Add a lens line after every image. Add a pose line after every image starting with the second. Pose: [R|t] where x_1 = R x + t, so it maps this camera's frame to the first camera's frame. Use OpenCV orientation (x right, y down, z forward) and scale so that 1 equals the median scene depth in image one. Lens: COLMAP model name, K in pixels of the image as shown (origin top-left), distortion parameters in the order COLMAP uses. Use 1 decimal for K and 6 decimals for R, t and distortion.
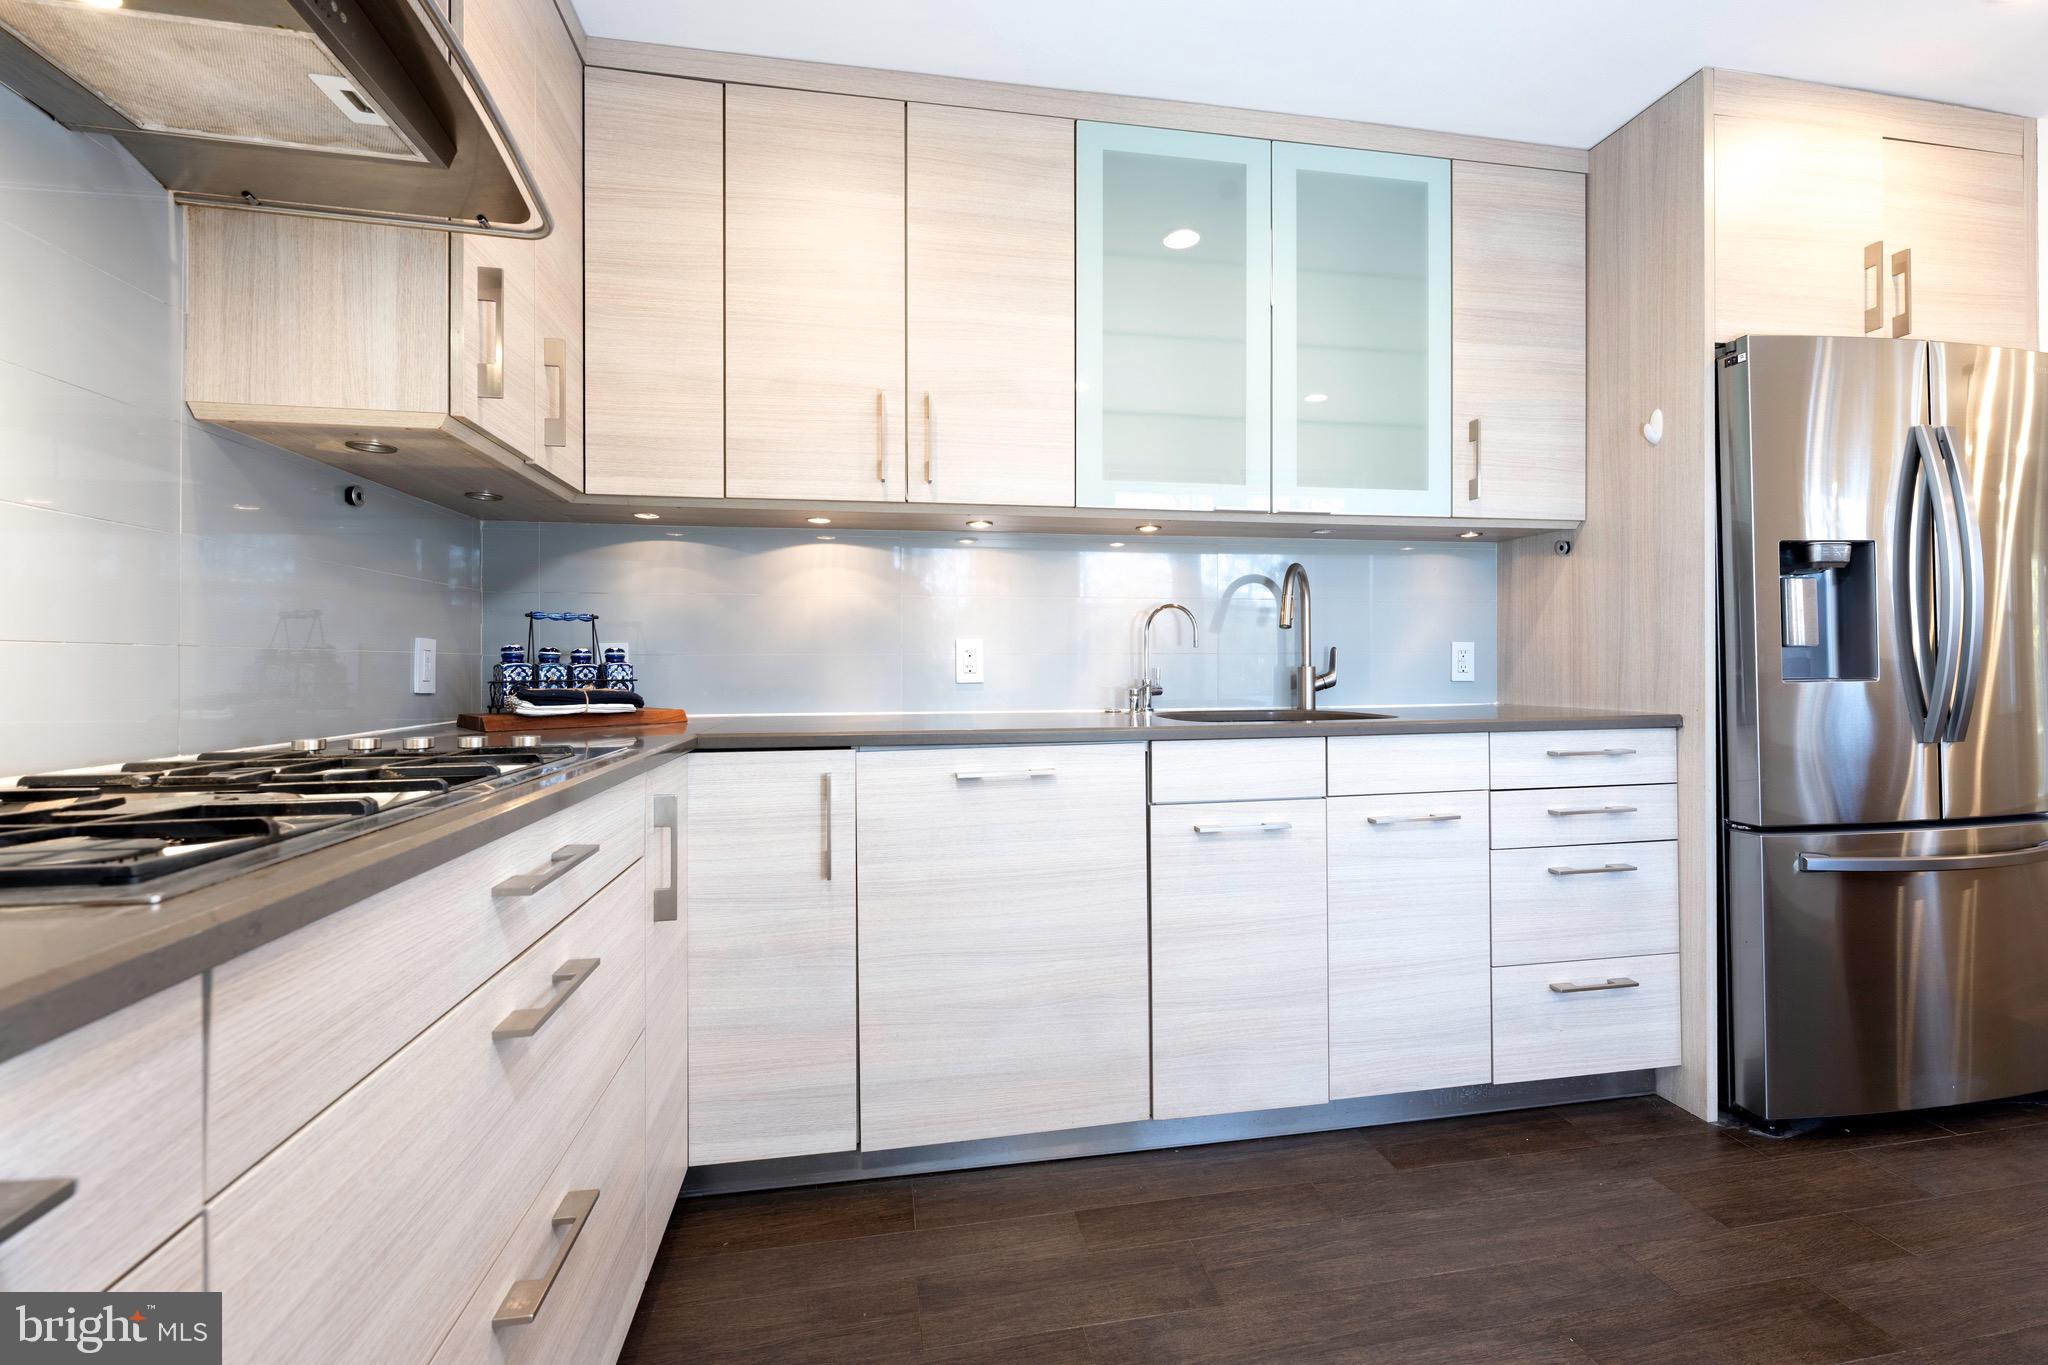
lens RADIAL K [[874.7, 0, 1030.5], [0, 874.7, 657.2], [0, 0, 1]] dist [-0.000511, 0.000021]
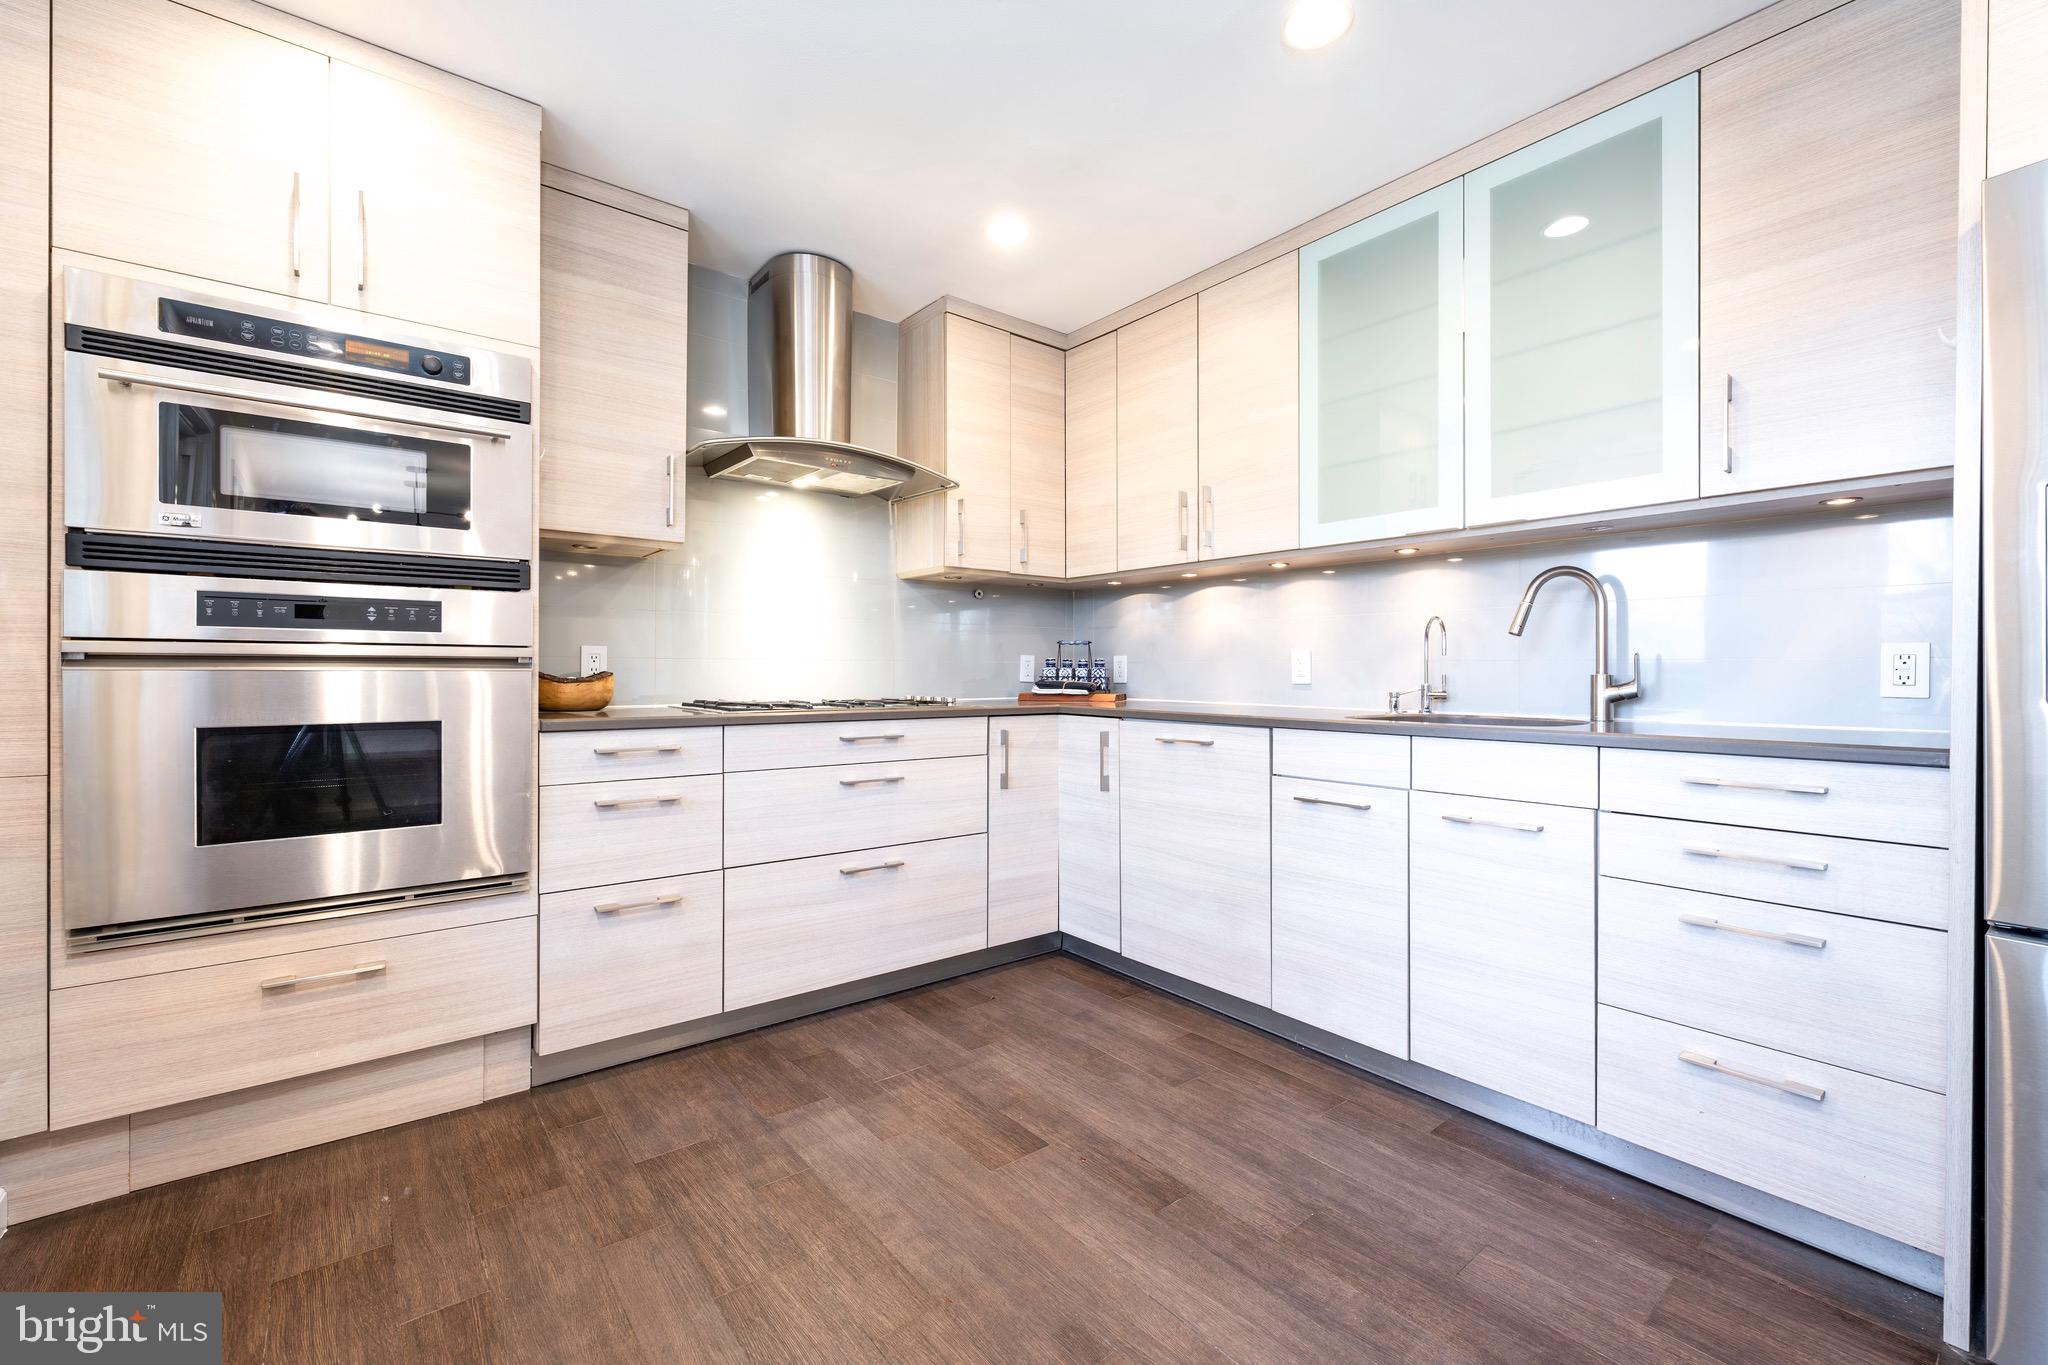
lens RADIAL K [[858.1, 0, 1028.5], [0, 858.1, 673.6], [0, 0, 1]] dist [-0.002142, -0.000233]
pose [[0.469030, 0.010403, -0.883121, 1.153927], [0.001550, 0.999919, 0.012602, -0.003972], [0.883181, -0.007280, 0.468976, 0.058518]]
